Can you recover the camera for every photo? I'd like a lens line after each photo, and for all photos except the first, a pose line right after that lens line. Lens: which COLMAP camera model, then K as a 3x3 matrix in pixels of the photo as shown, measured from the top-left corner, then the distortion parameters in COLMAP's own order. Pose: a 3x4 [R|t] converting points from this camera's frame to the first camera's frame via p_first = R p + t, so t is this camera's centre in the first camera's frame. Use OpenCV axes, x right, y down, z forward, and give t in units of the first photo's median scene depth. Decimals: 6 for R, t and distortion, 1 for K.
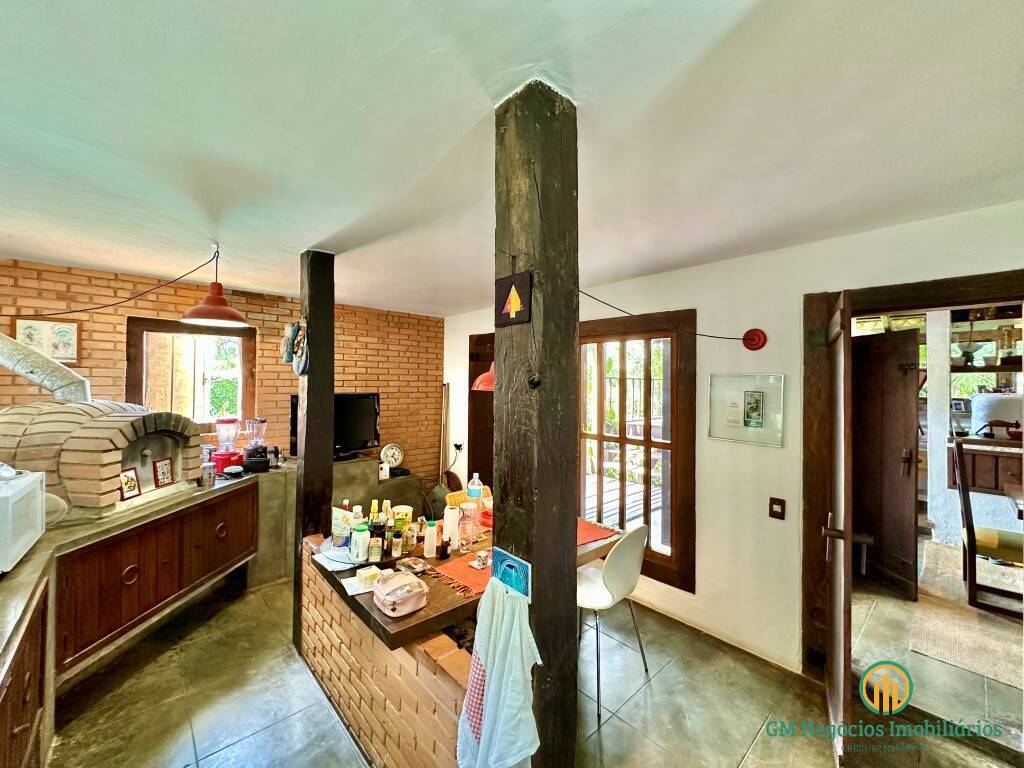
lens RADIAL K [[409.0, 0, 505.4], [0, 409.0, 378.5], [0, 0, 1]] dist [-0.003846, 0.000326]
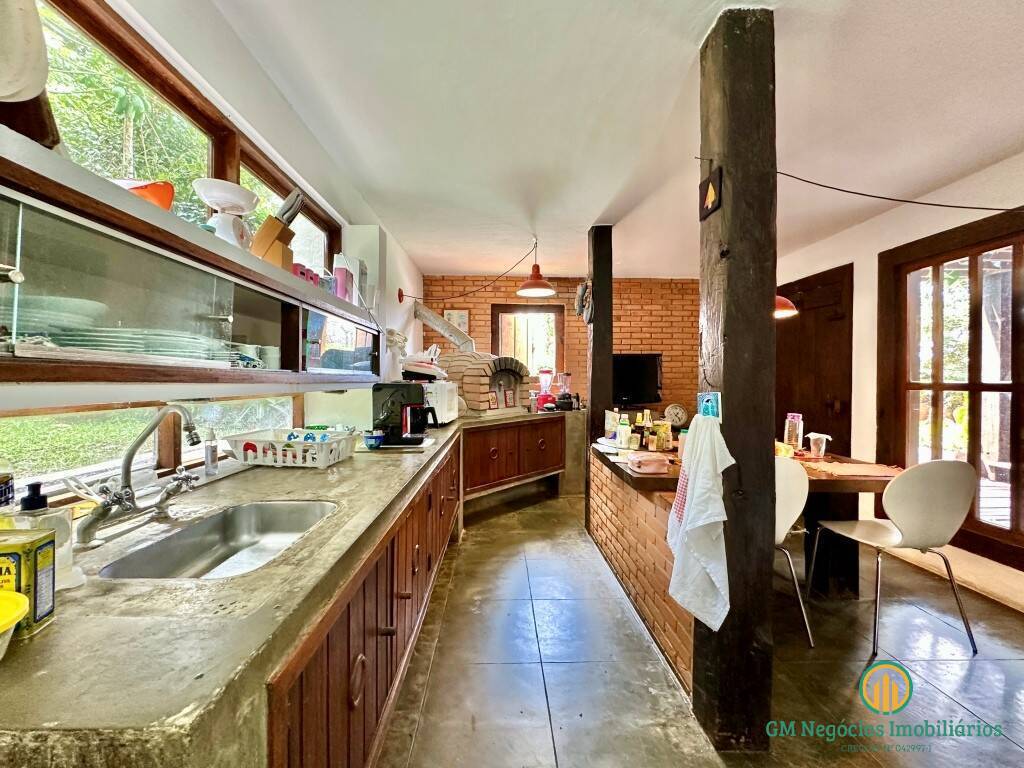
lens RADIAL K [[409.0, 0, 508.4], [0, 409.0, 382.8], [0, 0, 1]] dist [-0.003846, 0.000326]
pose [[0.758269, 0.000424, -0.651941, 0.157560], [0.011890, 0.999824, 0.014480, 0.156687], [0.651833, -0.018731, 0.758131, -0.163499]]
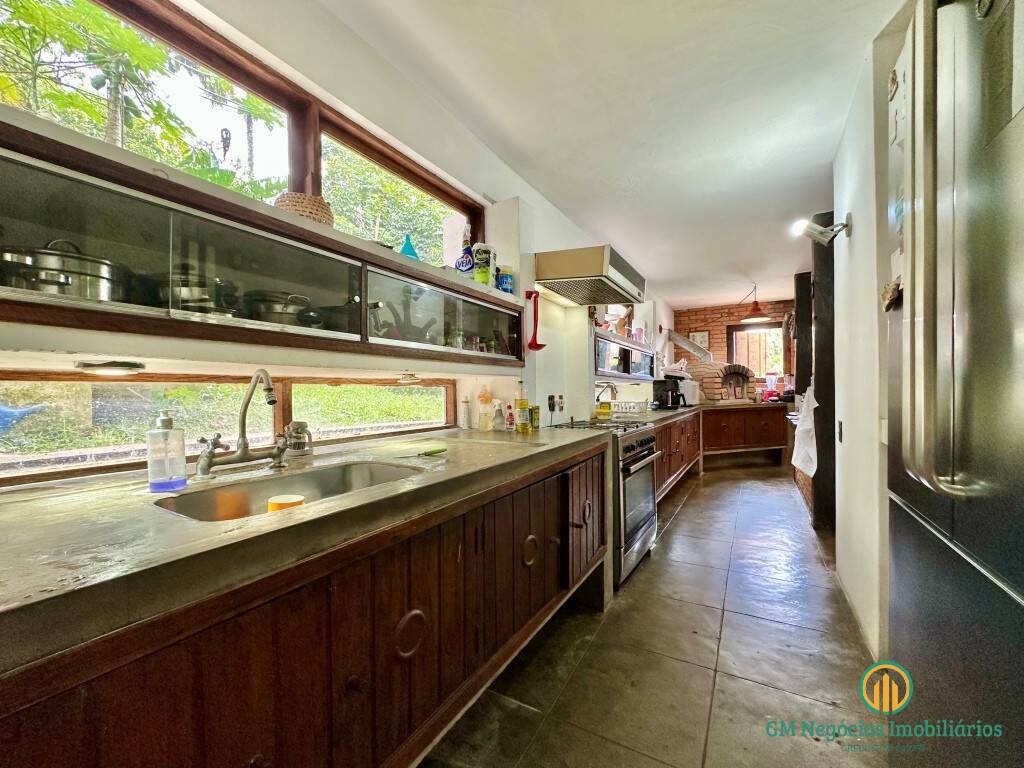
lens RADIAL K [[409.0, 0, 517.8], [0, 409.0, 393.5], [0, 0, 1]] dist [-0.003846, 0.000326]
pose [[0.298307, -0.003844, -0.954462, 0.940444], [0.025095, 0.999678, 0.003817, 0.204103], [0.954140, -0.025091, 0.298307, -0.818925]]
